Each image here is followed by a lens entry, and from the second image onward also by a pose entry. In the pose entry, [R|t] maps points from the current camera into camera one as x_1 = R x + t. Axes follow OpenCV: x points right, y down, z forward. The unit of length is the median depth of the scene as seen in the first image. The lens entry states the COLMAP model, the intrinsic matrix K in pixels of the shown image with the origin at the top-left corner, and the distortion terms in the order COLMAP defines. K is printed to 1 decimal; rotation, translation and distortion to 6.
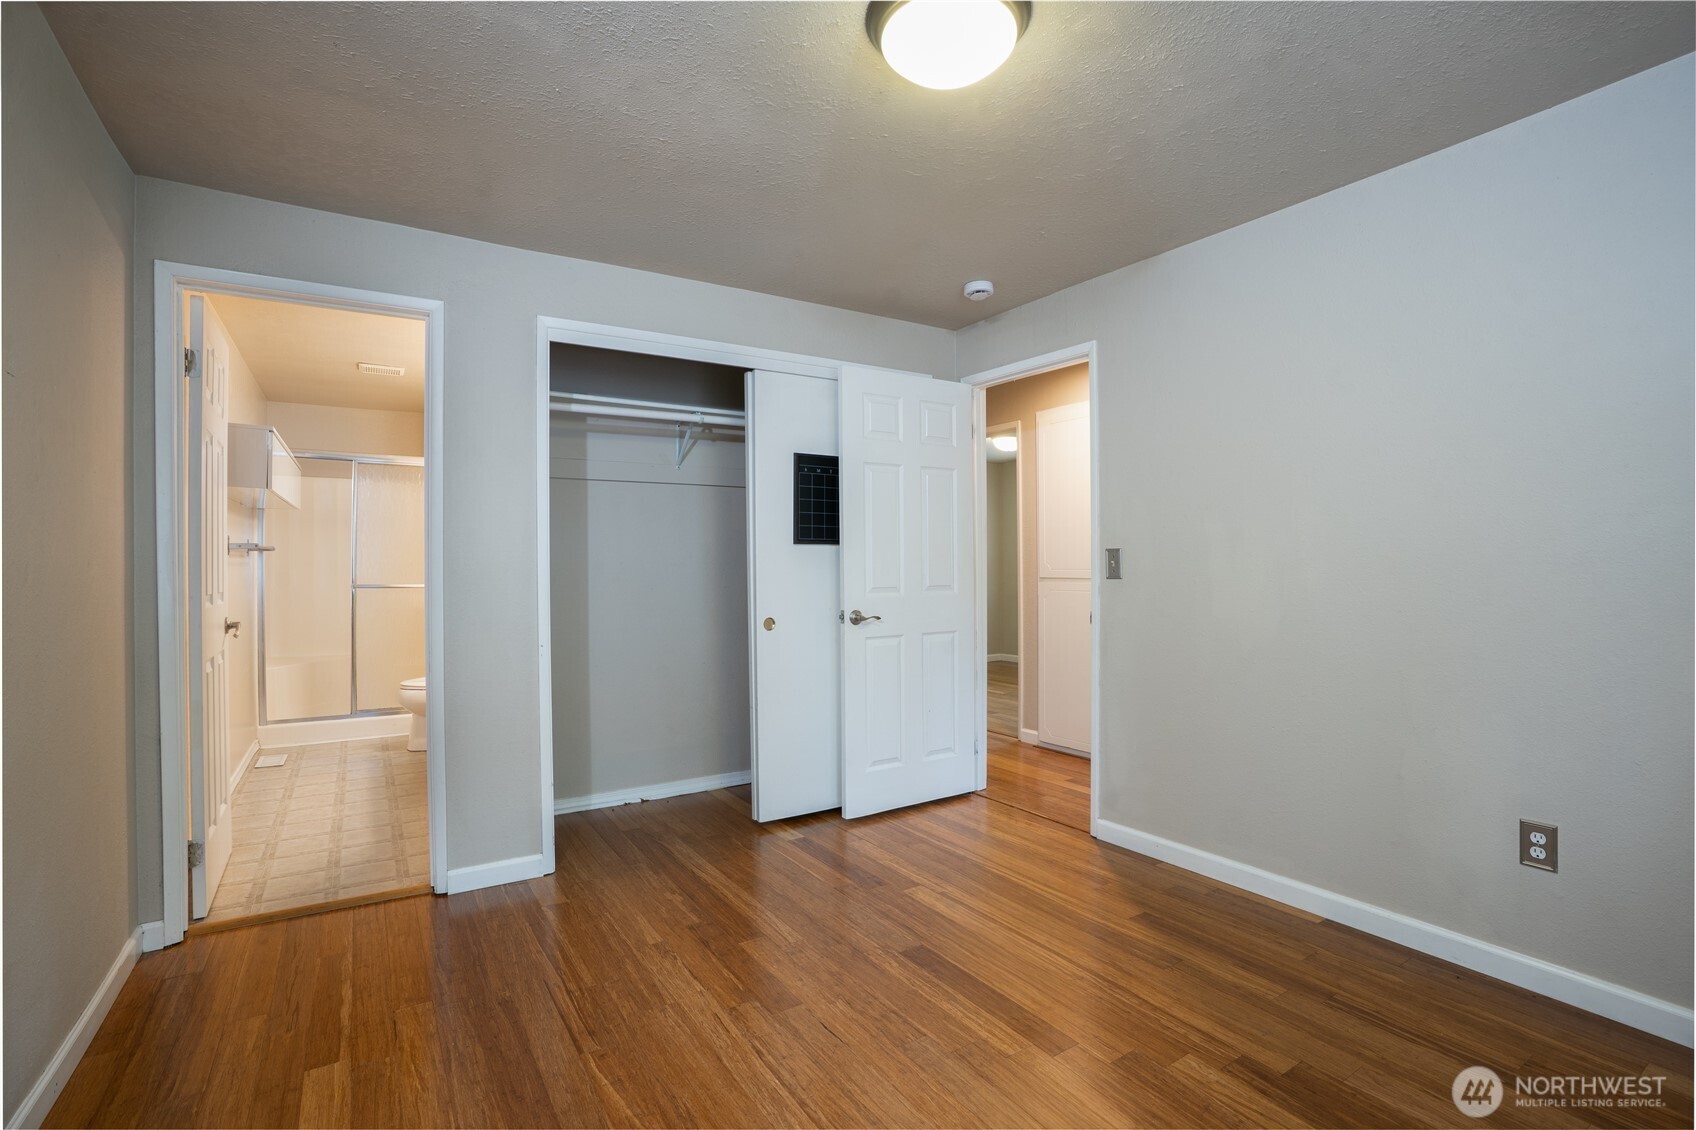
lens RADIAL K [[777.2, 0, 854.2], [0, 777.2, 565.1], [0, 0, 1]] dist [-0.034411, 0.001782]
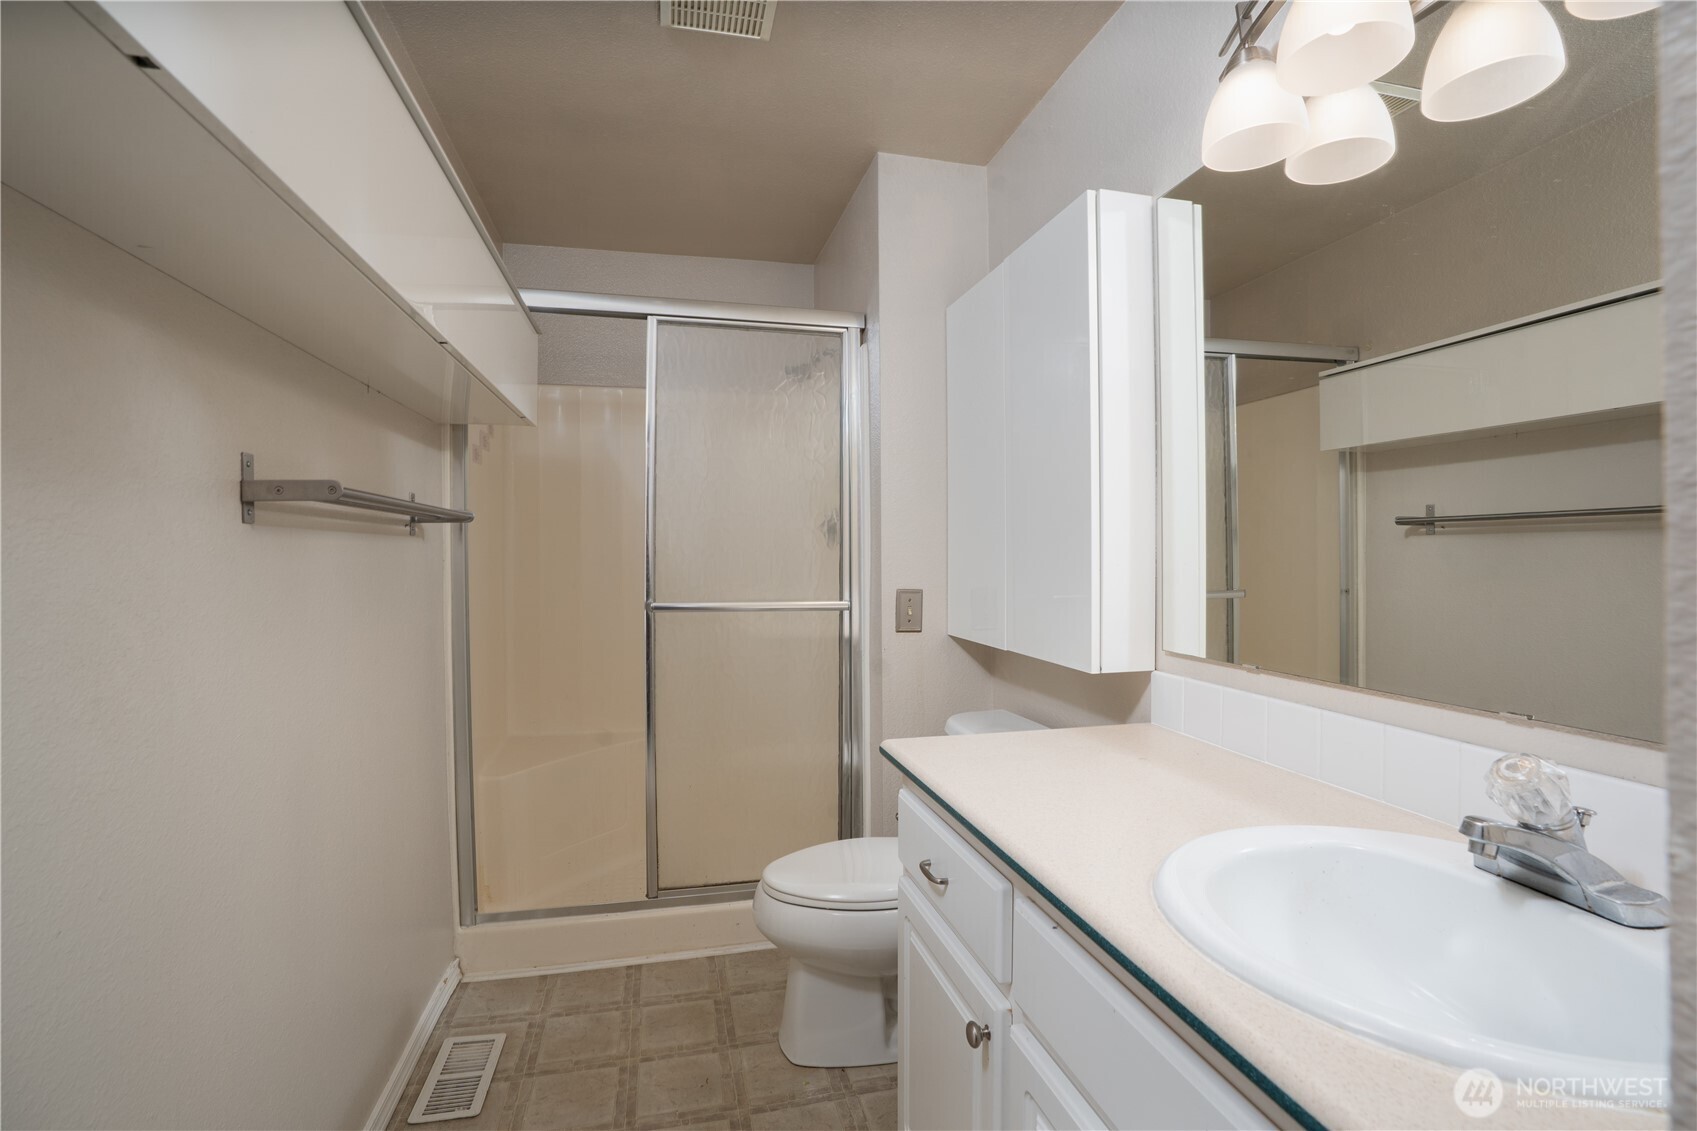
lens RADIAL K [[777.7, 0, 844.8], [0, 777.7, 562.8], [0, 0, 1]] dist [-0.034411, 0.001782]
pose [[0.942051, -0.005013, -0.335432, -0.404638], [0.010288, 0.999850, 0.013950, -0.000393], [0.335312, -0.016593, 0.941961, 0.628909]]
